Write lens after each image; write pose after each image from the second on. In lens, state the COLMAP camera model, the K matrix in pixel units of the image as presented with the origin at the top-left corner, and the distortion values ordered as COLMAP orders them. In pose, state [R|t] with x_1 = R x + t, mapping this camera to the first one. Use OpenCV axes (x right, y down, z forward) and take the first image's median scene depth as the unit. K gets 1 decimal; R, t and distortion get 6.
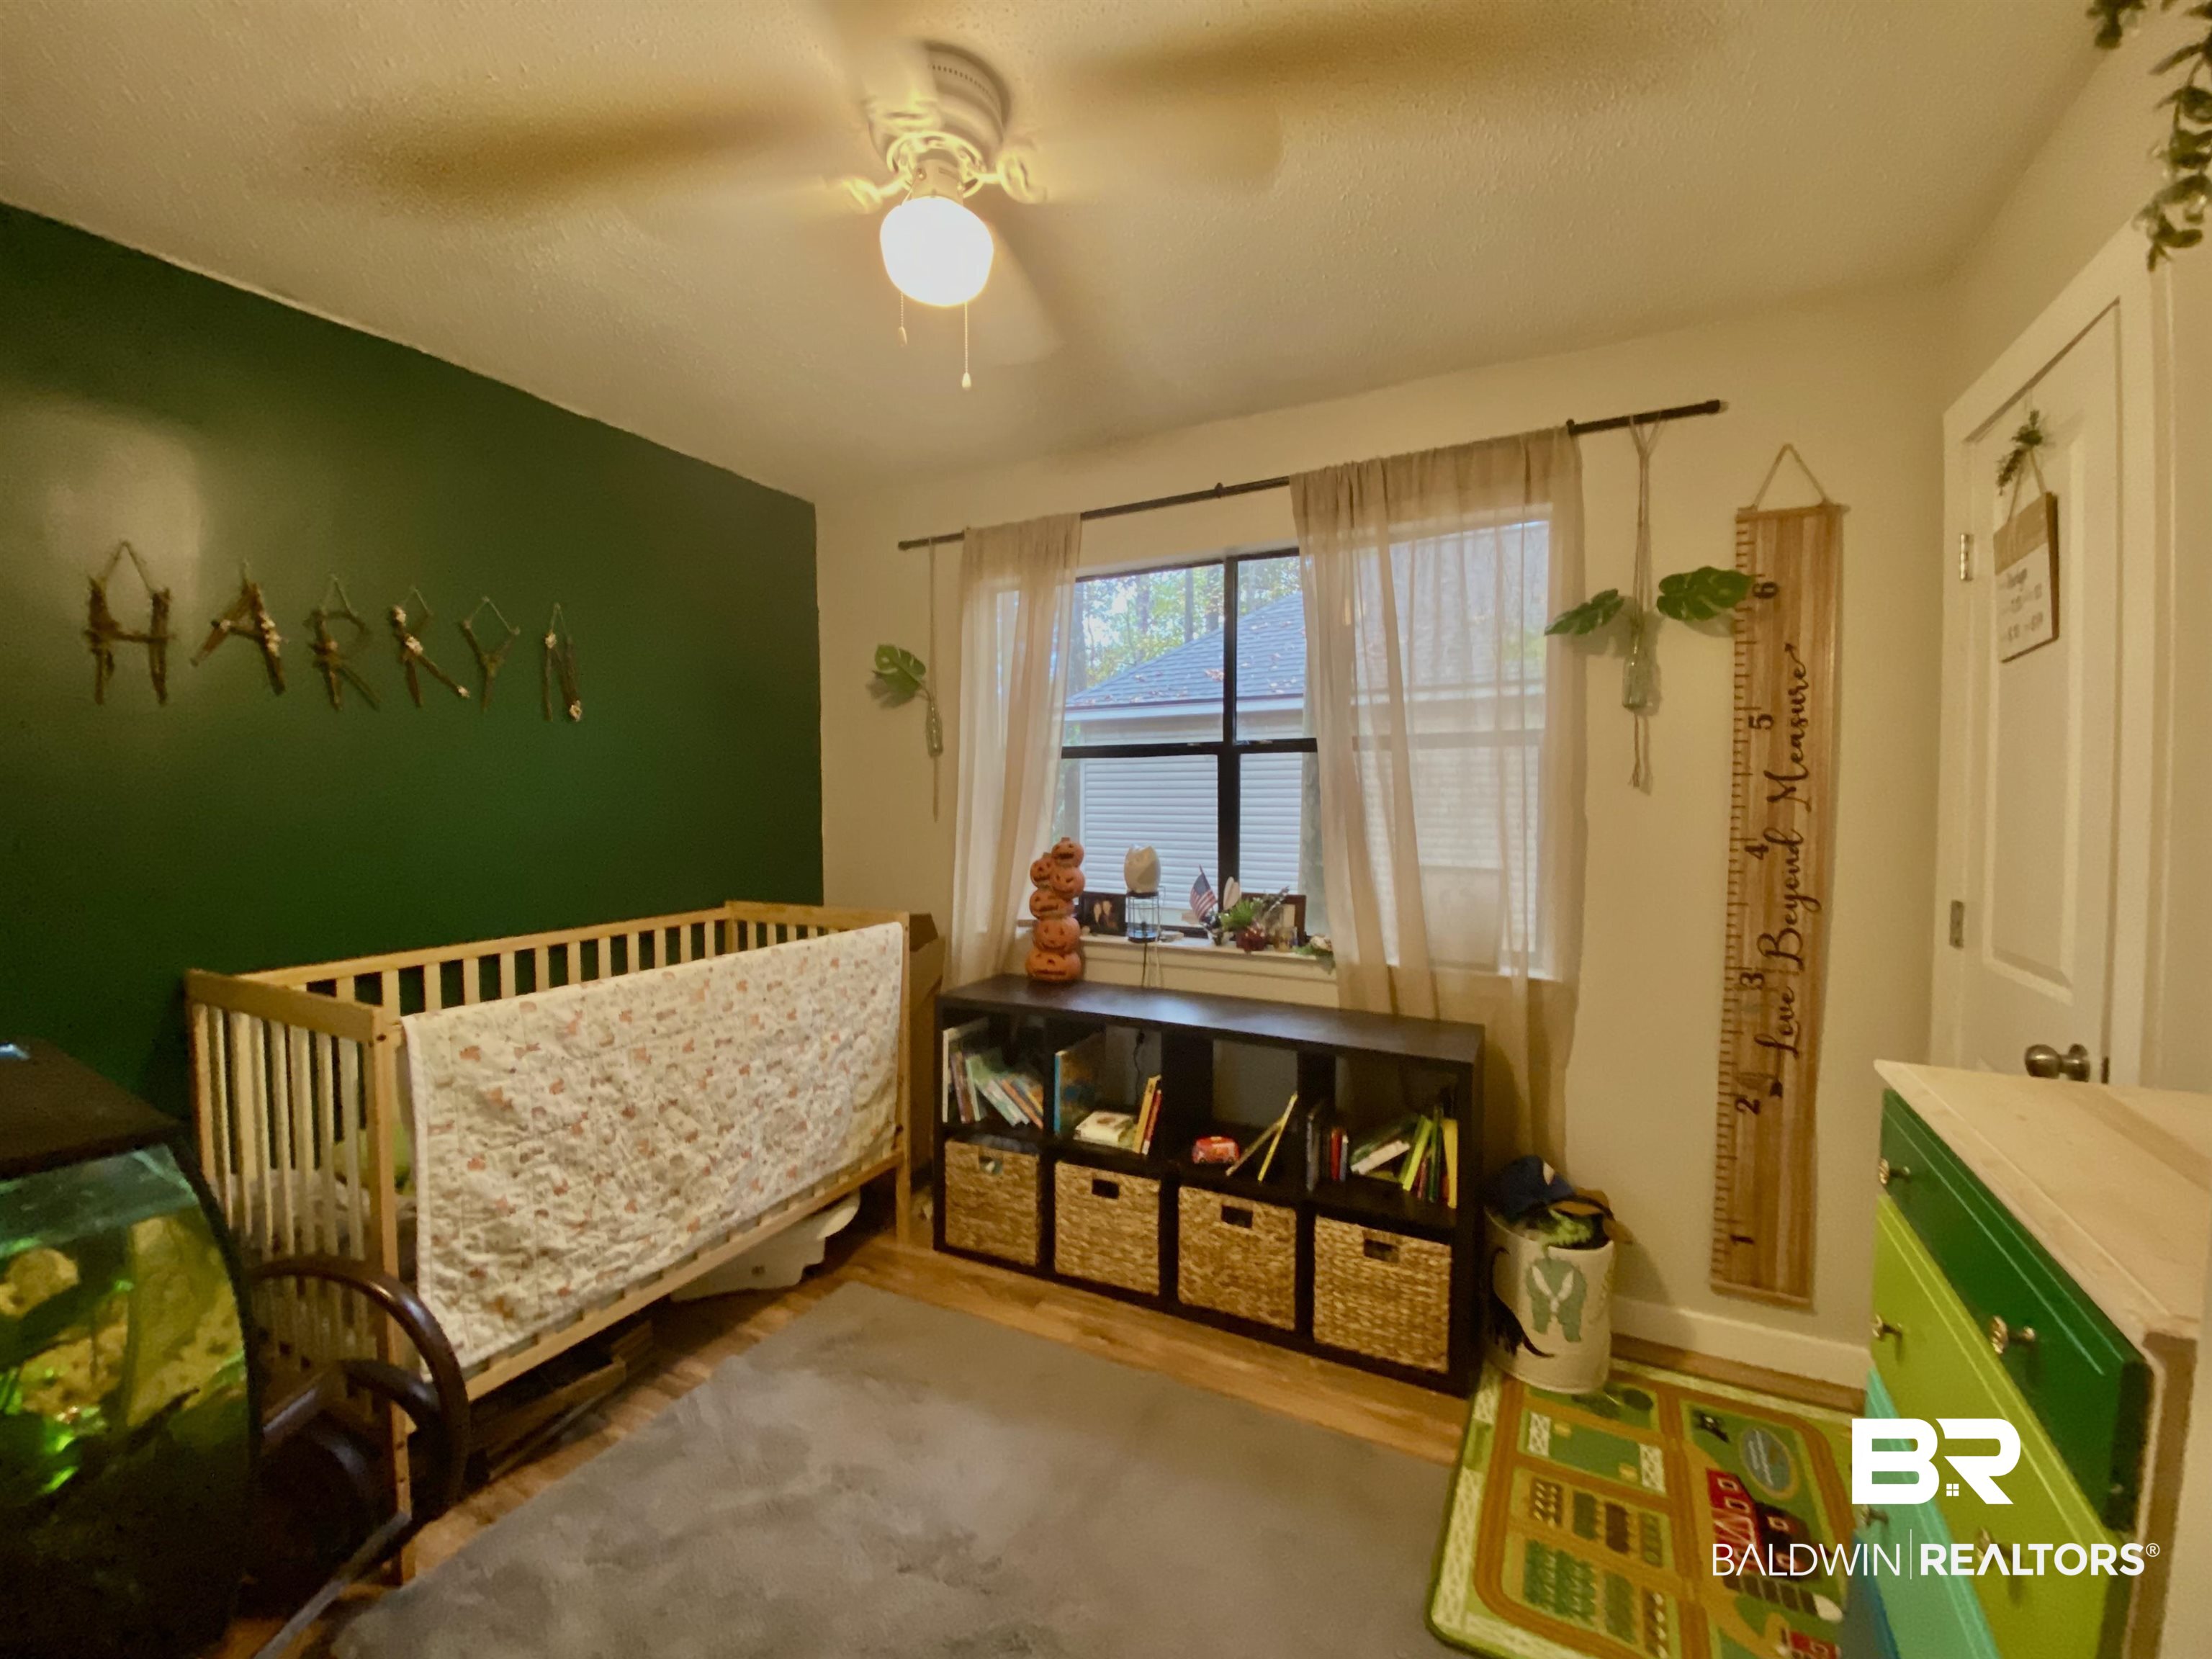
lens RADIAL K [[866.5, 0, 1110.5], [0, 866.5, 819.9], [0, 0, 1]] dist [-0.000759, -0.013574]
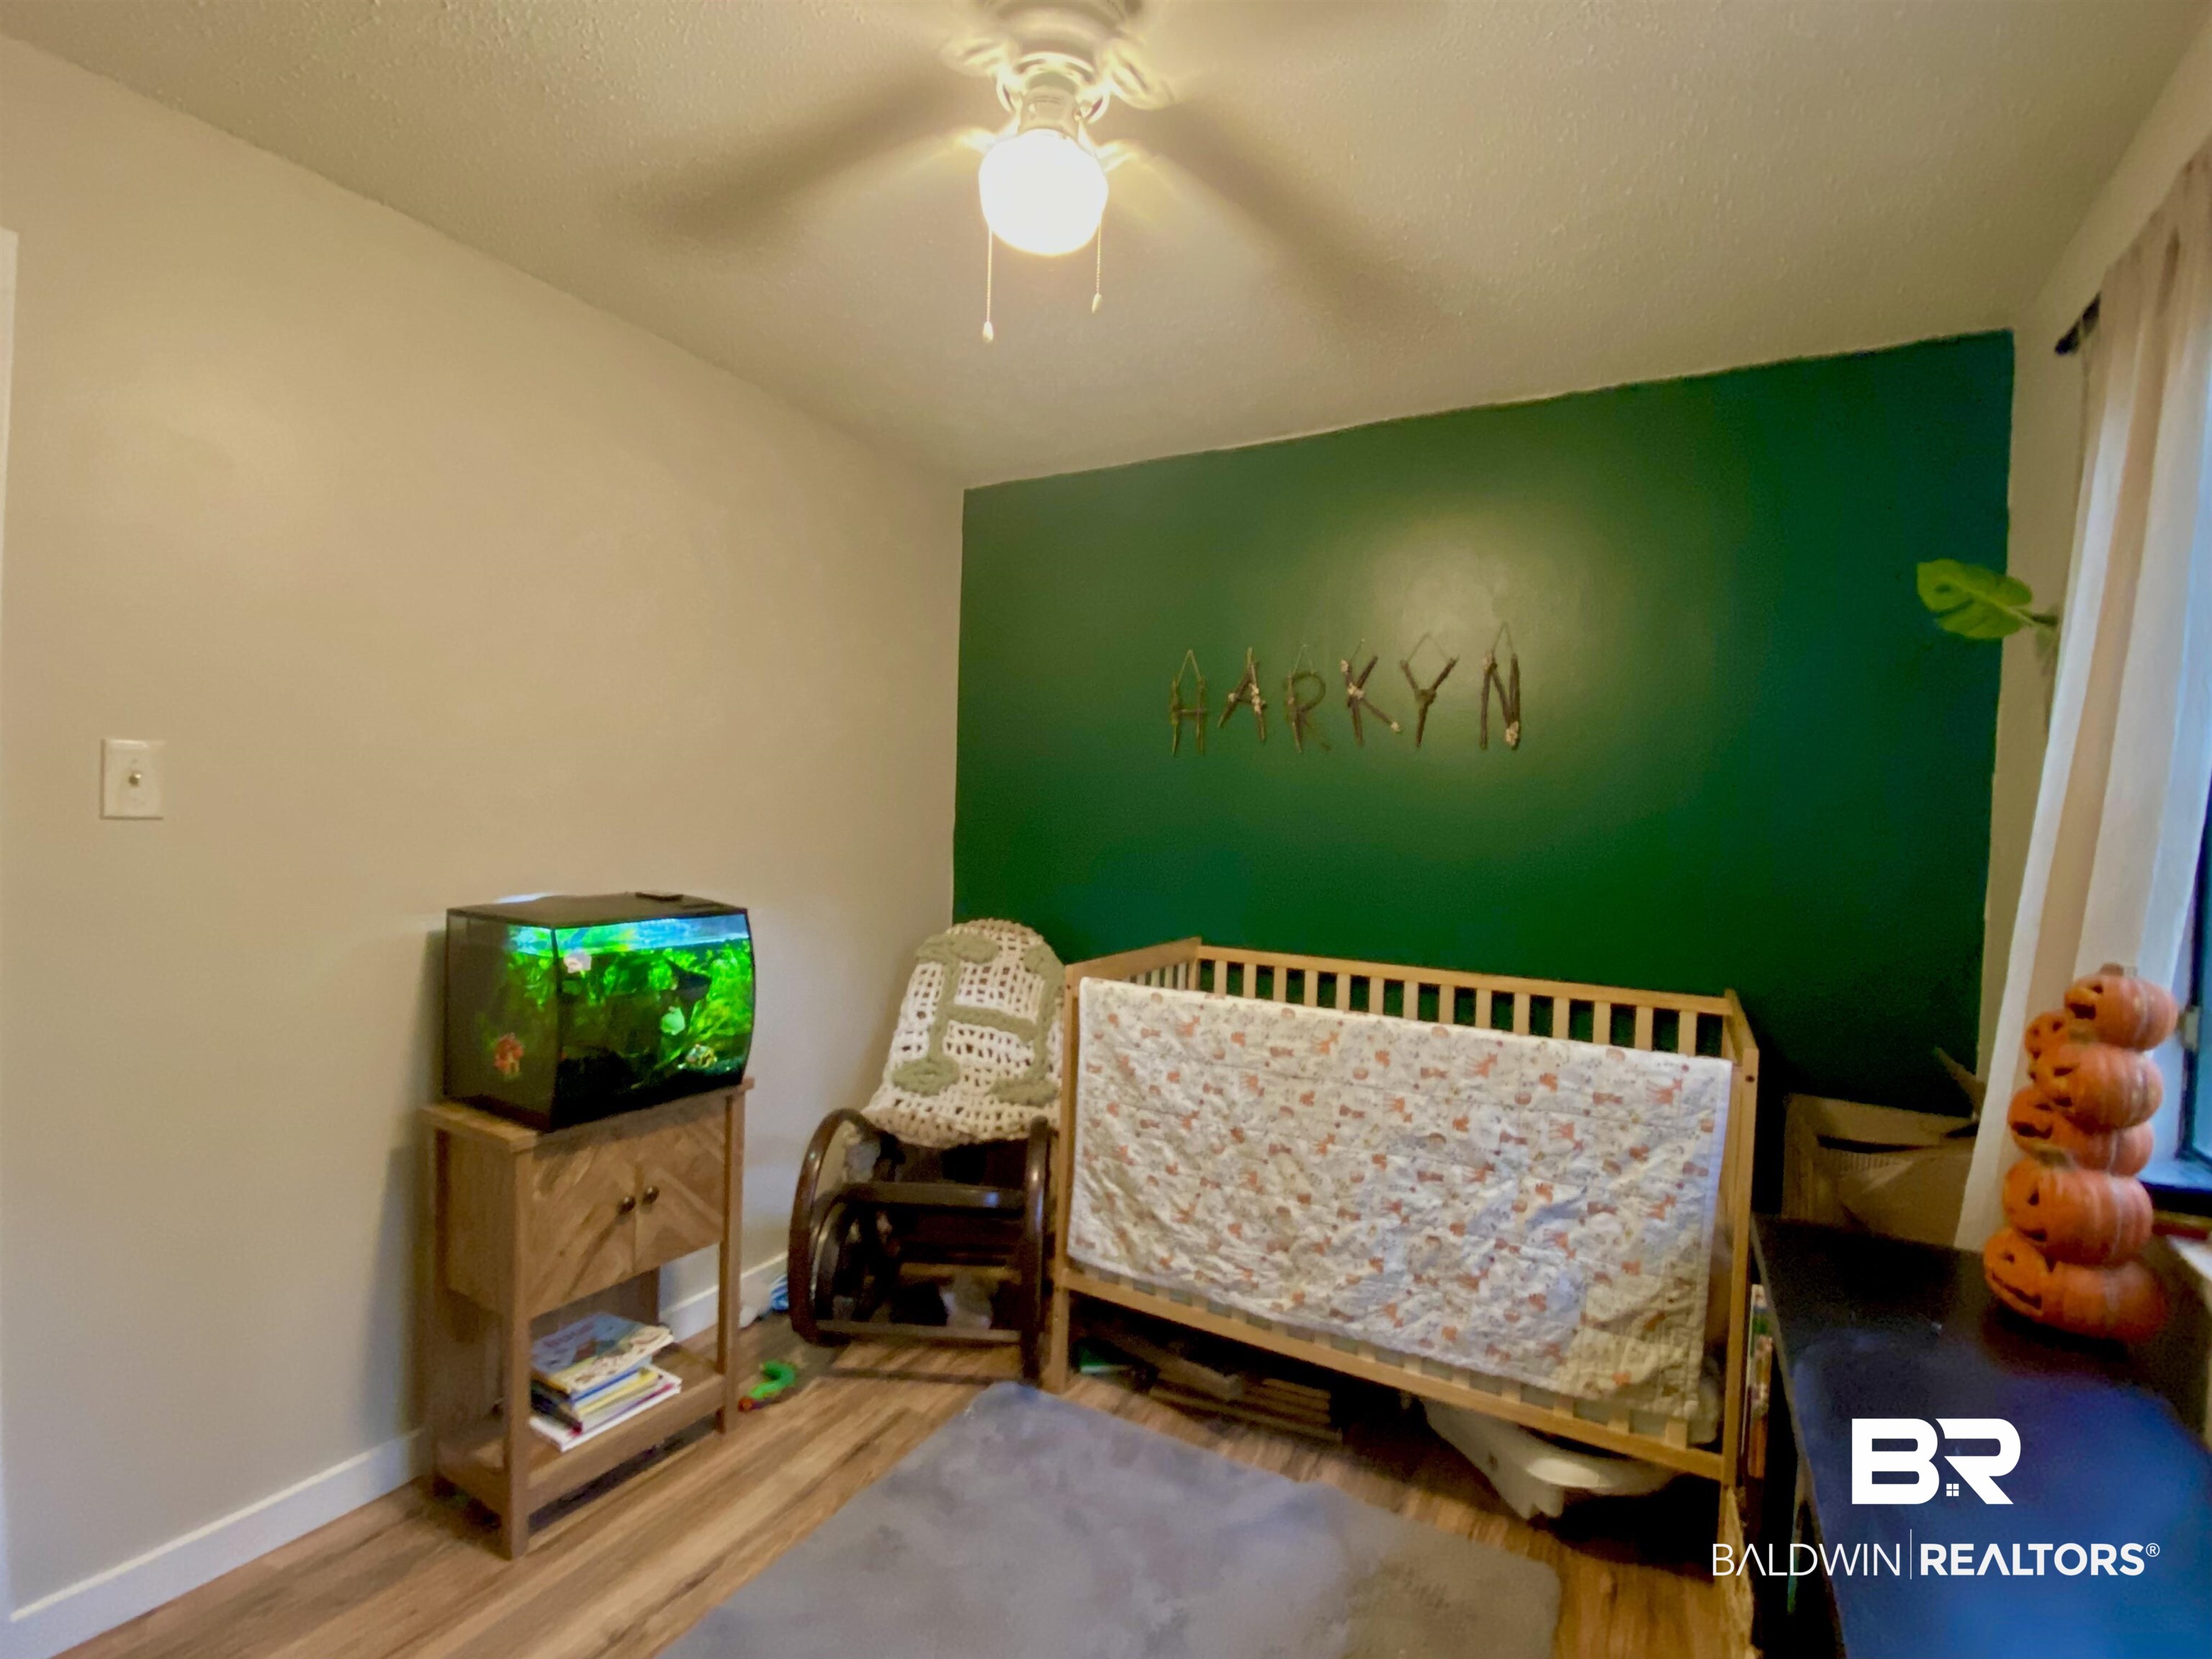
lens RADIAL K [[1009.8, 0, 1109.9], [0, 1009.8, 814.4], [0, 0, 1]] dist [0.003287, -0.000368]
pose [[-0.005709, 0.017361, -0.999833, 0.604752], [-0.068668, 0.997482, 0.017713, -0.043537], [0.997623, 0.068757, -0.004502, 0.819875]]
